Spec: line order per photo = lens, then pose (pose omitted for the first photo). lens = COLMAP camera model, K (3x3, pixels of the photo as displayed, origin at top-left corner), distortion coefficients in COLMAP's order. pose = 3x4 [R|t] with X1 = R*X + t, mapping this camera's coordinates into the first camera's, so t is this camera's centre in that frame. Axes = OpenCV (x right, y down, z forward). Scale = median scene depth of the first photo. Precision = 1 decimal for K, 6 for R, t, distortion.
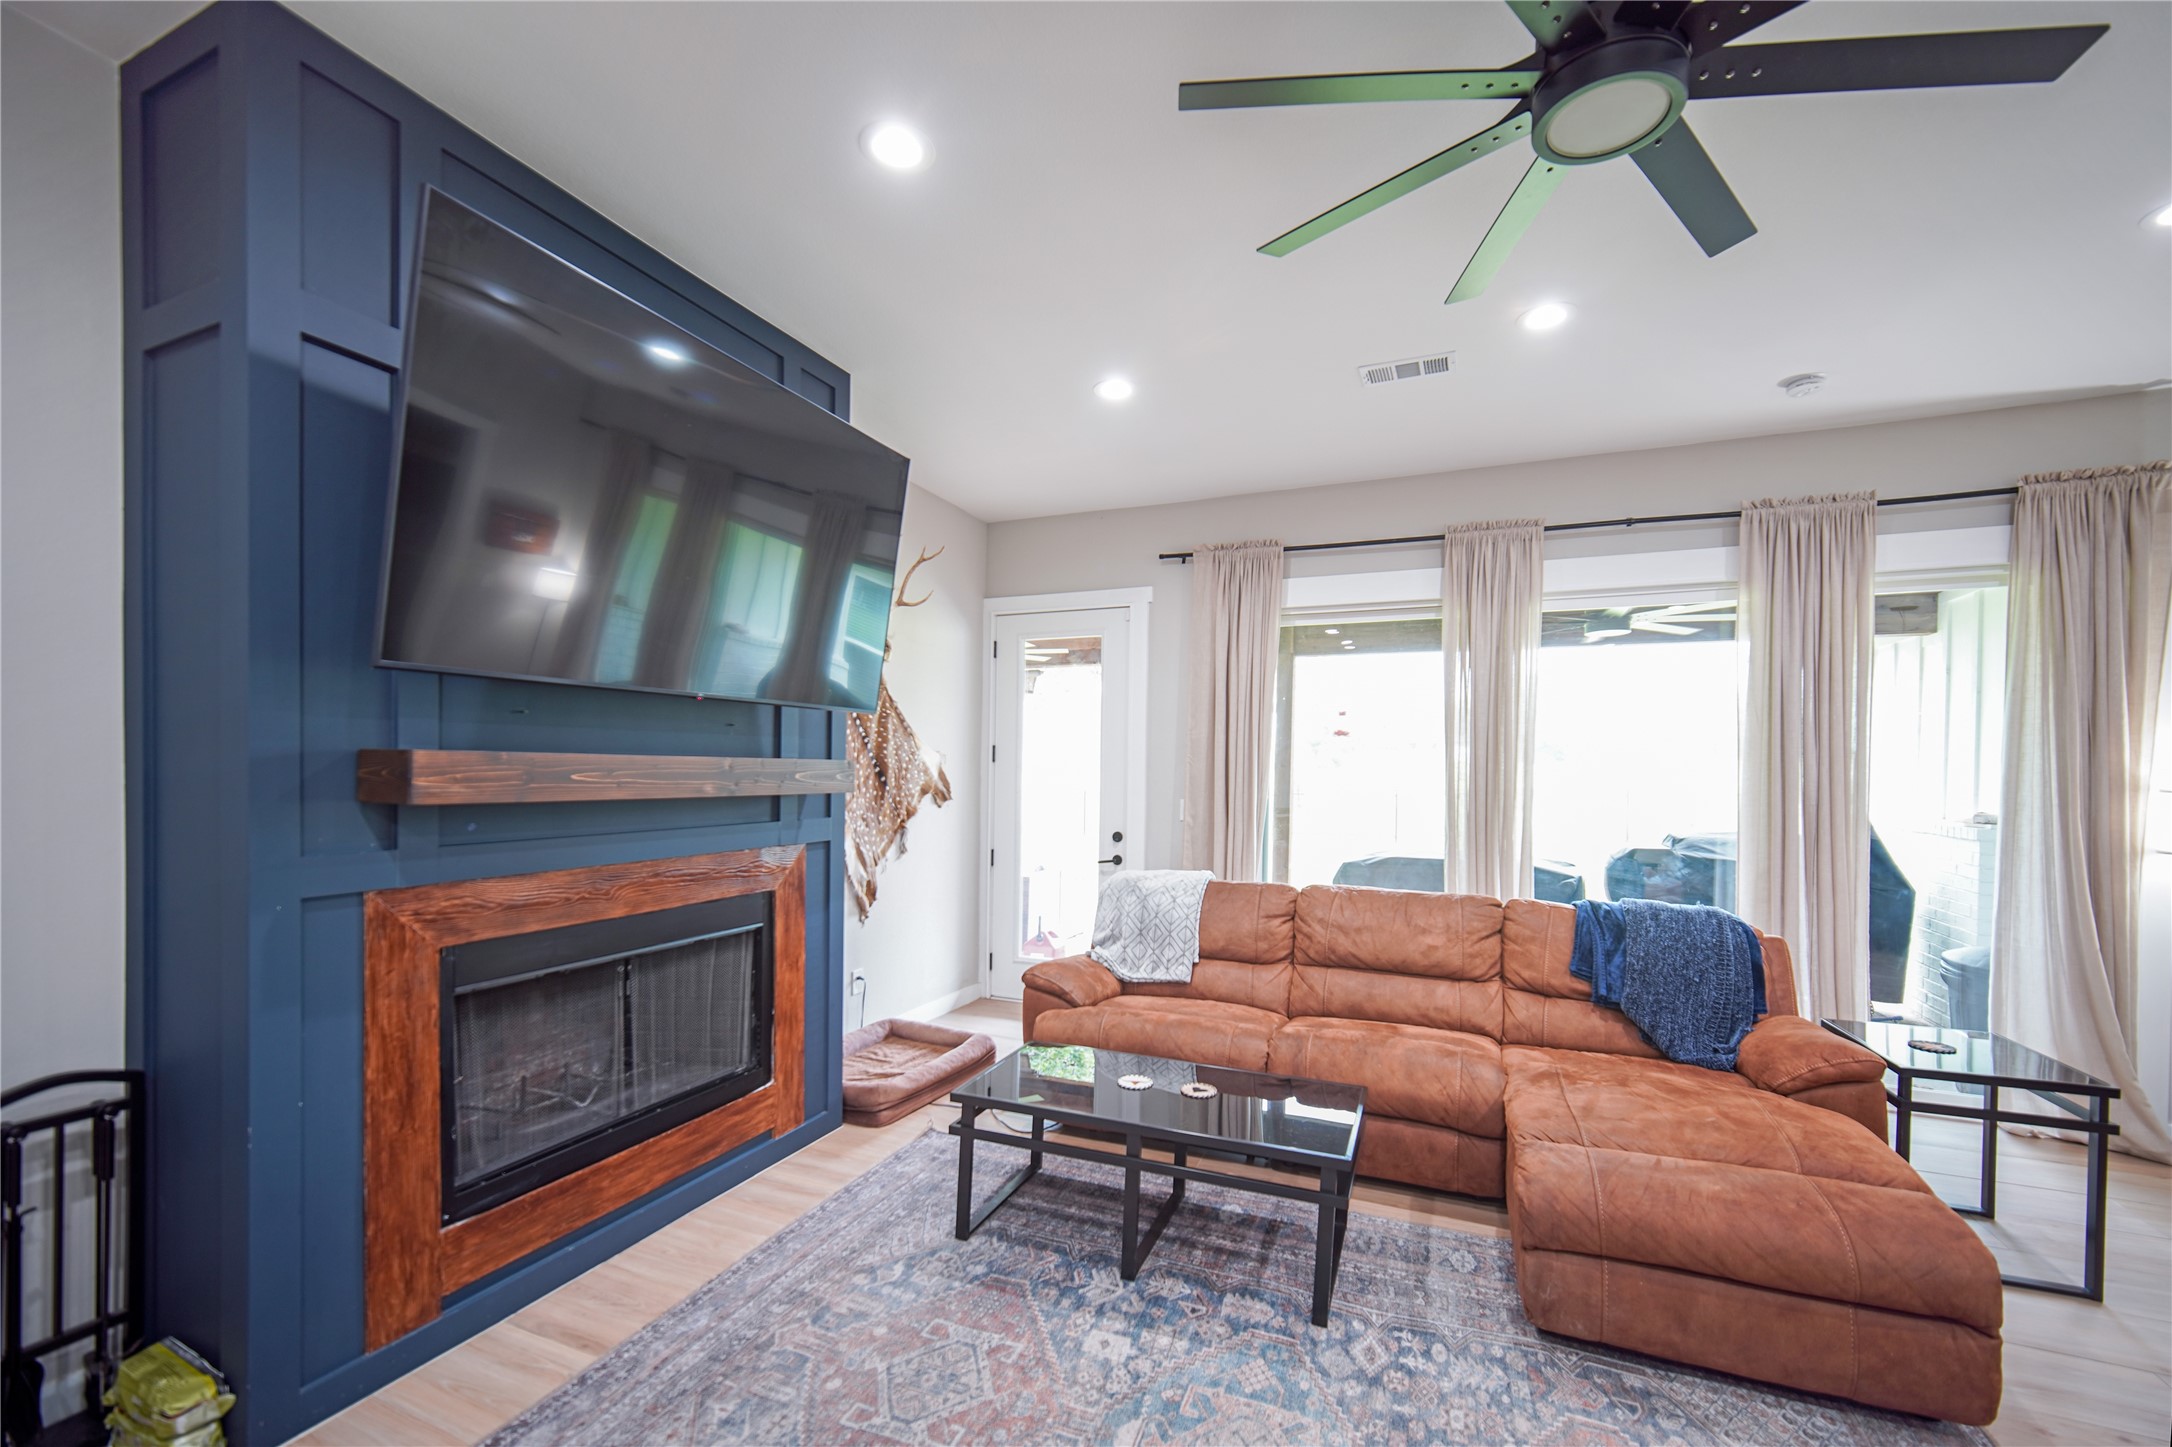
lens RADIAL K [[883.2, 0, 1084.1], [0, 883.2, 750.0], [0, 0, 1]] dist [-0.003903, -0.000284]
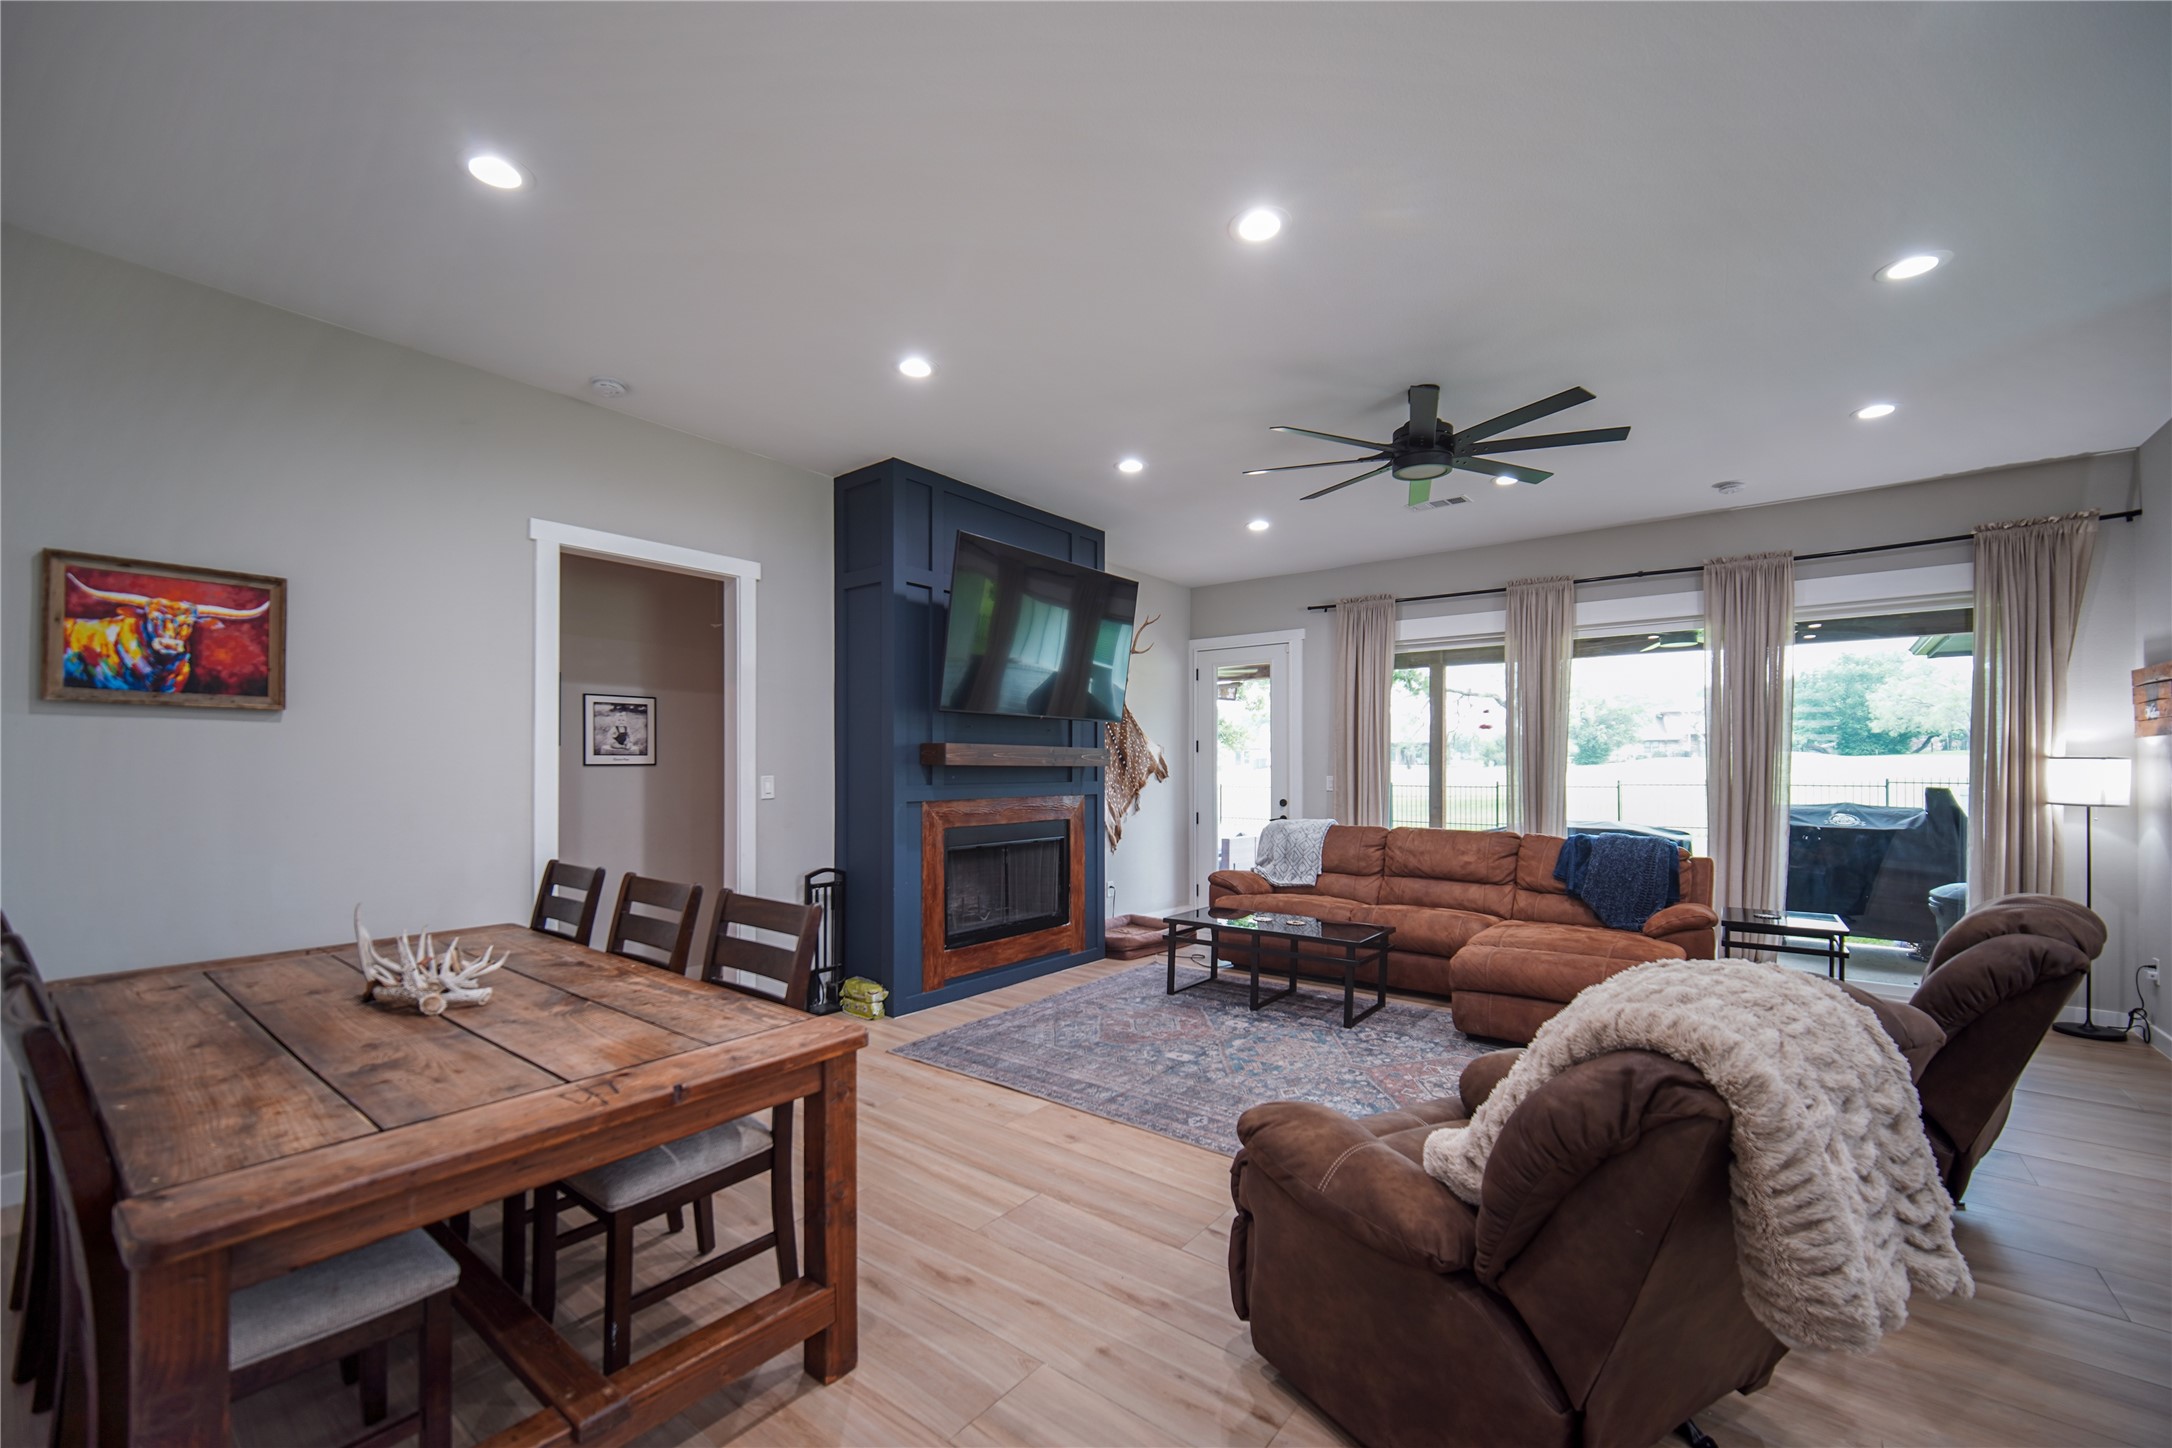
lens RADIAL K [[883.2, 0, 1084.1], [0, 883.2, 750.5], [0, 0, 1]] dist [-0.003903, -0.000284]
pose [[0.966563, -0.013473, -0.256077, 0.137390], [0.013680, 0.999906, -0.000976, 0.014956], [0.256066, -0.002559, 0.966656, -0.693559]]
